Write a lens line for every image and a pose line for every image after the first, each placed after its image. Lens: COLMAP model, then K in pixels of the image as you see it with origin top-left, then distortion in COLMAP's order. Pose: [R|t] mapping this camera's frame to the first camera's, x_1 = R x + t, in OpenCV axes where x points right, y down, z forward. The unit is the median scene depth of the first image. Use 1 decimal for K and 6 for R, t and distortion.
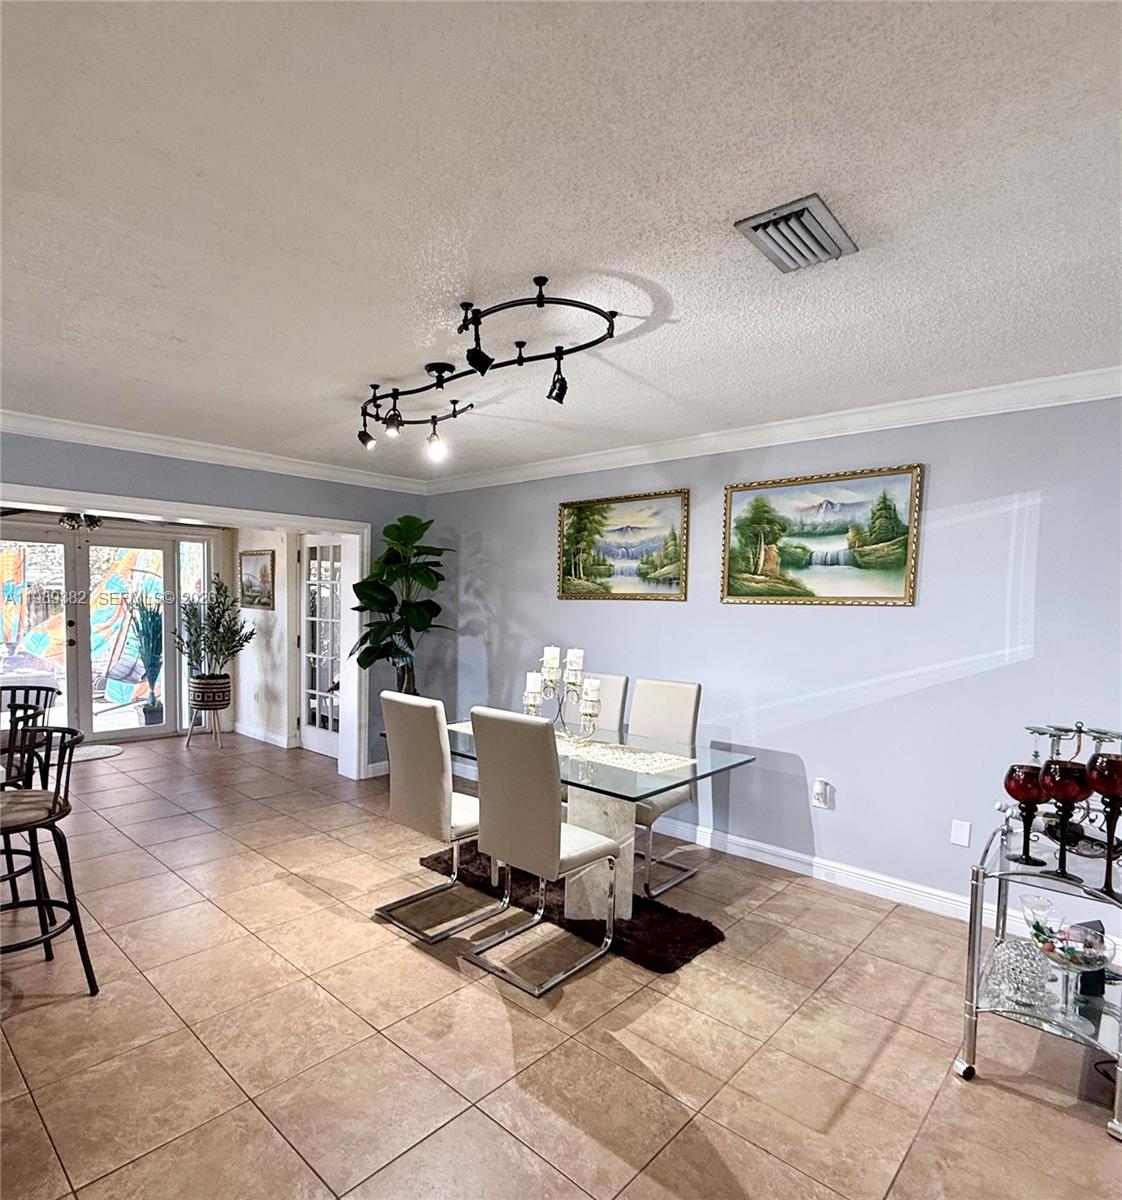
lens RADIAL K [[683.2, 0, 473.0], [0, 683.2, 648.4], [0, 0, 1]] dist [-0.001504, -0.000574]
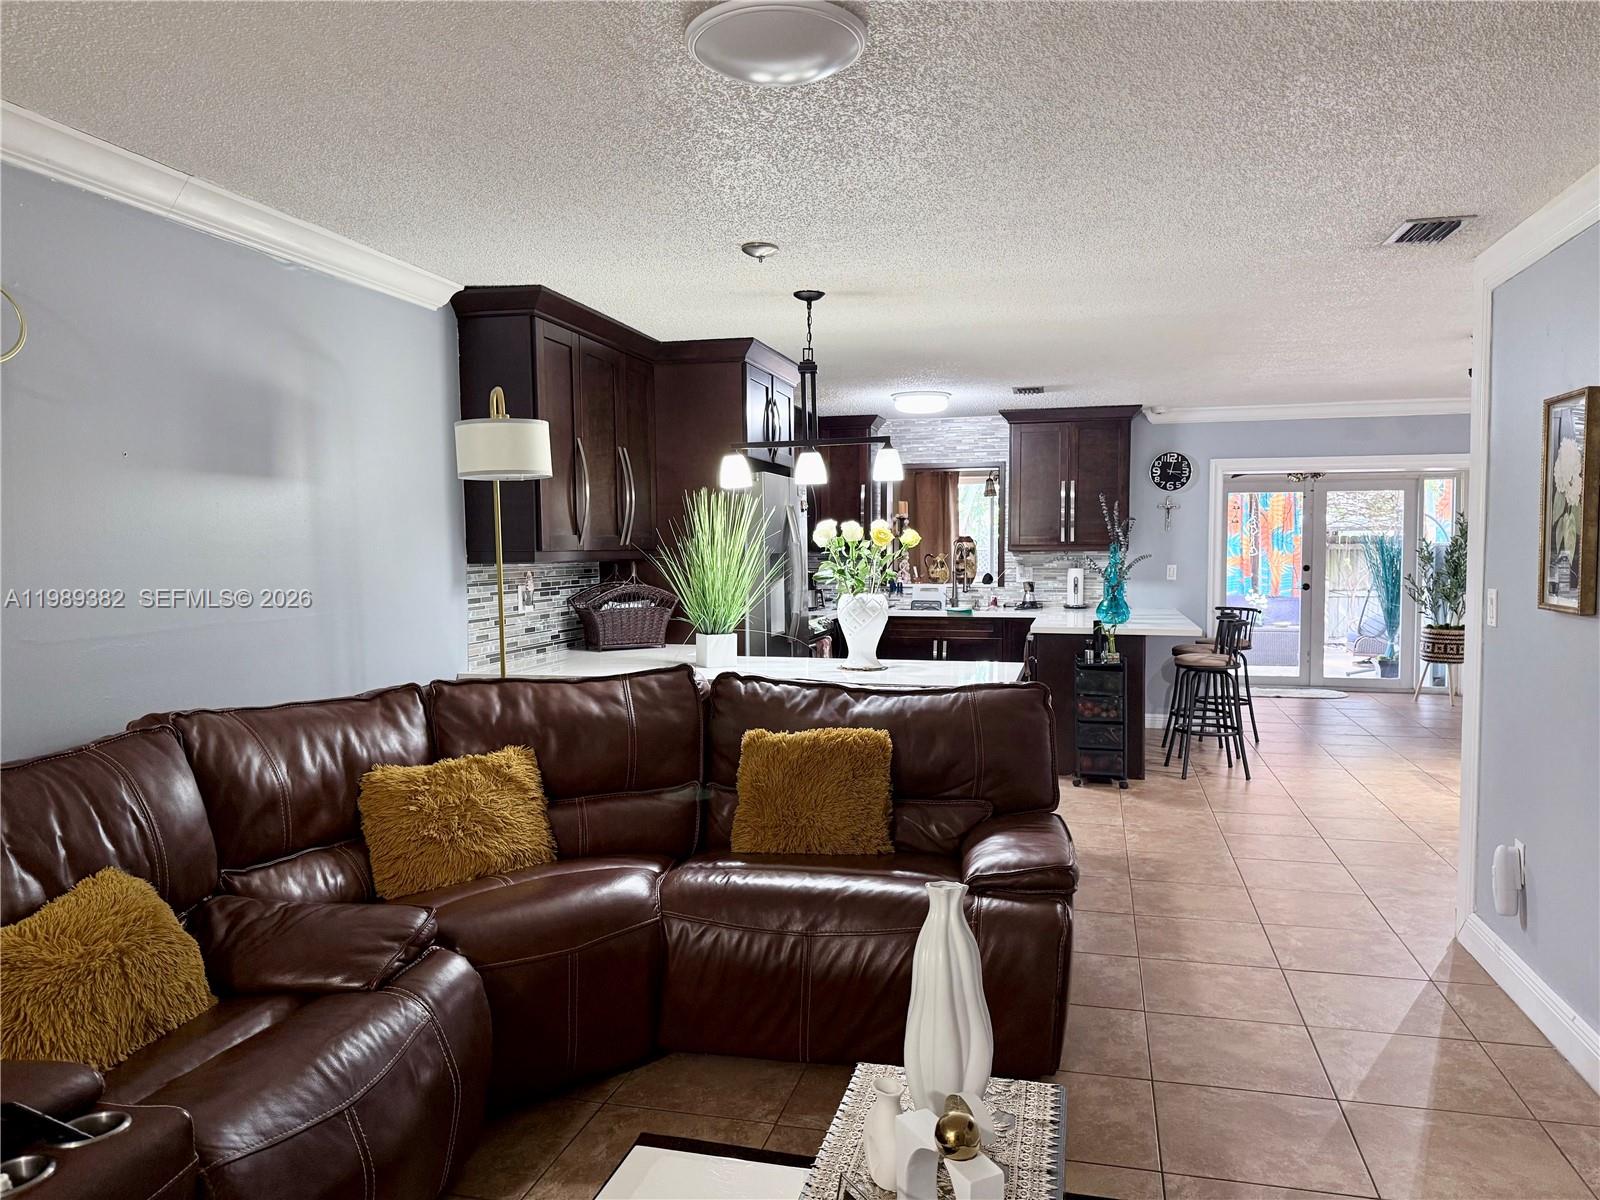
lens RADIAL K [[1113.5, 0, 794.3], [0, 1113.5, 594.9], [0, 0, 1]] dist [-0.002078, -0.015547]
pose [[0.508471, 0.017858, -0.860894, 0.450178], [-0.045668, 0.998937, -0.006252, 0.048090], [0.859867, 0.042494, 0.508746, -0.501265]]
